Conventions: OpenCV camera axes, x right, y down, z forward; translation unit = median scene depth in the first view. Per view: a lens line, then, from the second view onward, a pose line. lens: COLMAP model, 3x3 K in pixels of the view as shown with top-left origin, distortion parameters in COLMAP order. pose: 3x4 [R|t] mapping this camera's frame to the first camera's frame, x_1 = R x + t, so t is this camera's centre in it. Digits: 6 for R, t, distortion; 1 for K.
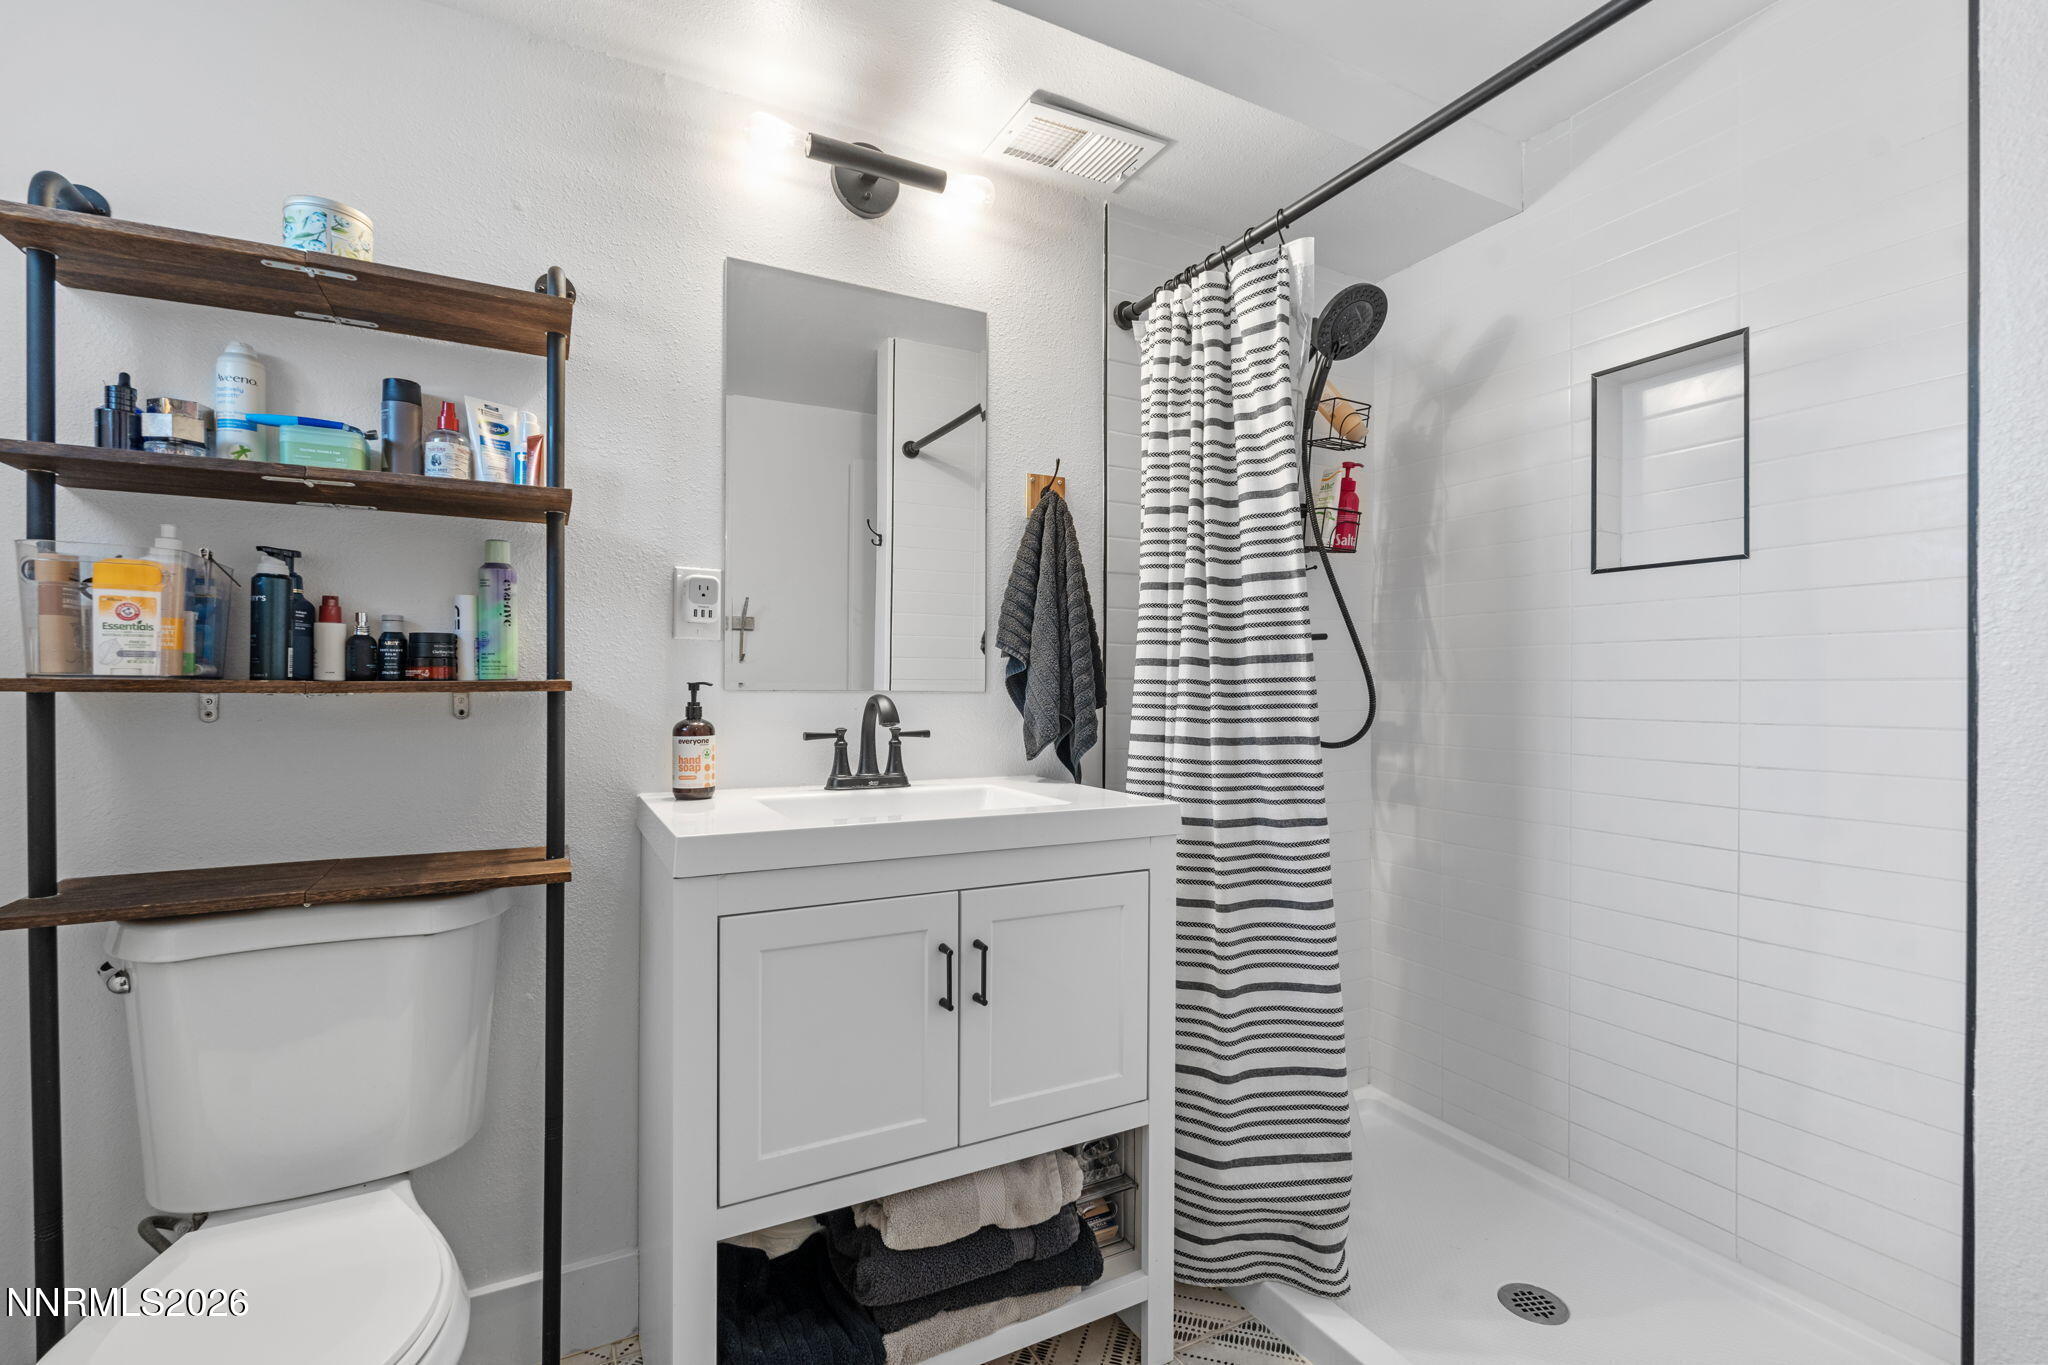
lens RADIAL K [[903.8, 0, 1024.0], [0, 903.8, 682.5], [0, 0, 1]] dist [-0.006388, 0.000262]
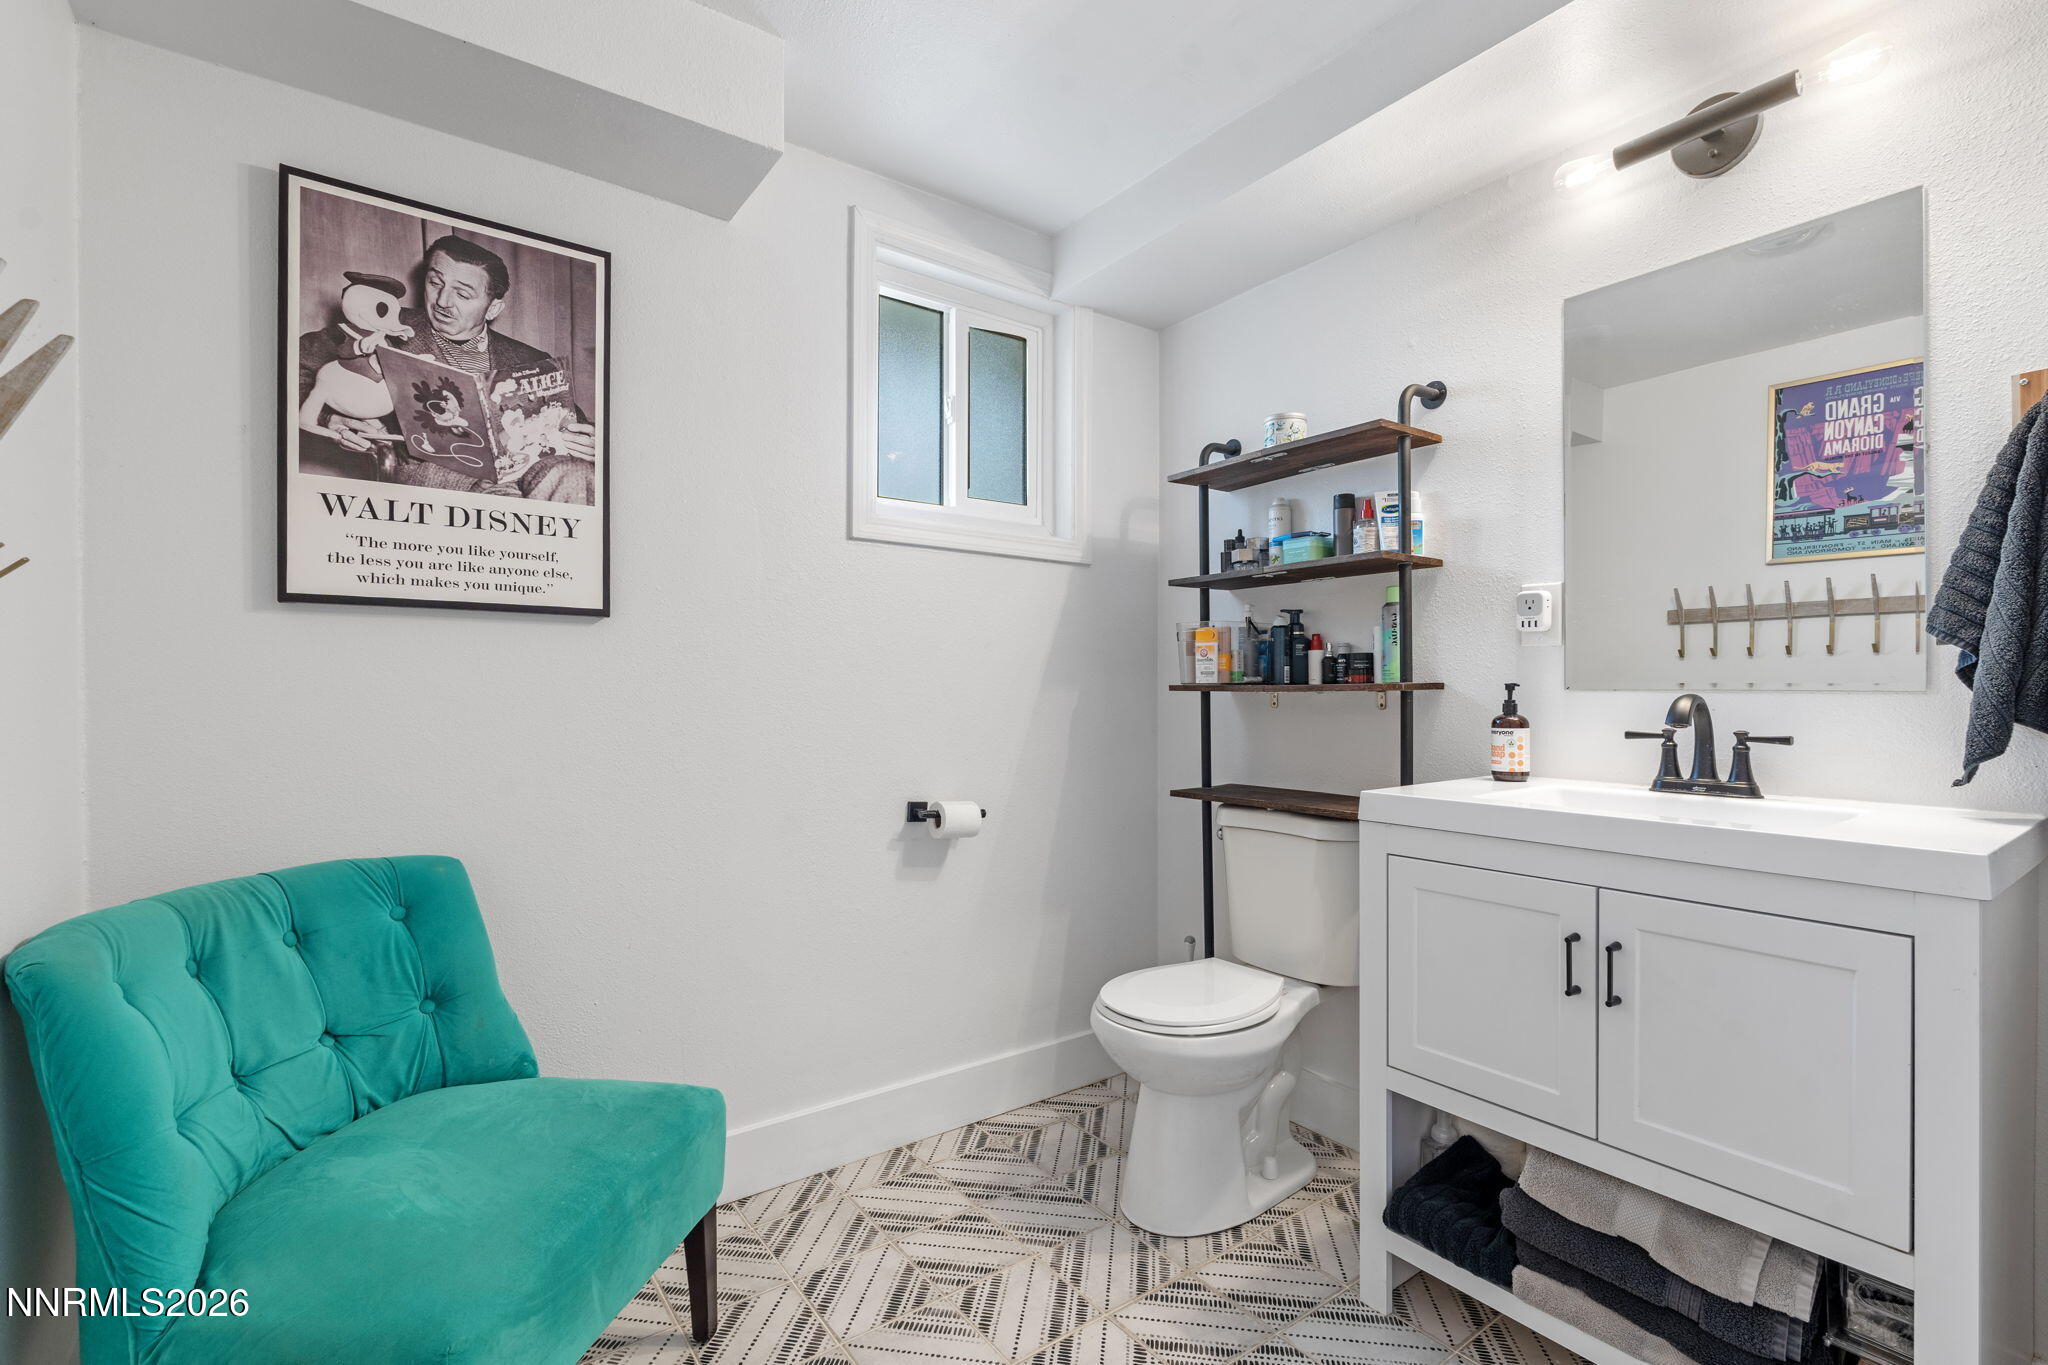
lens RADIAL K [[903.8, 0, 1024.0], [0, 903.8, 682.5], [0, 0, 1]] dist [-0.006388, 0.000262]
pose [[0.154391, -0.011037, -0.987948, 0.766927], [0.006652, 0.999927, -0.010132, 0.007105], [0.987987, -0.005007, 0.154453, 0.196174]]
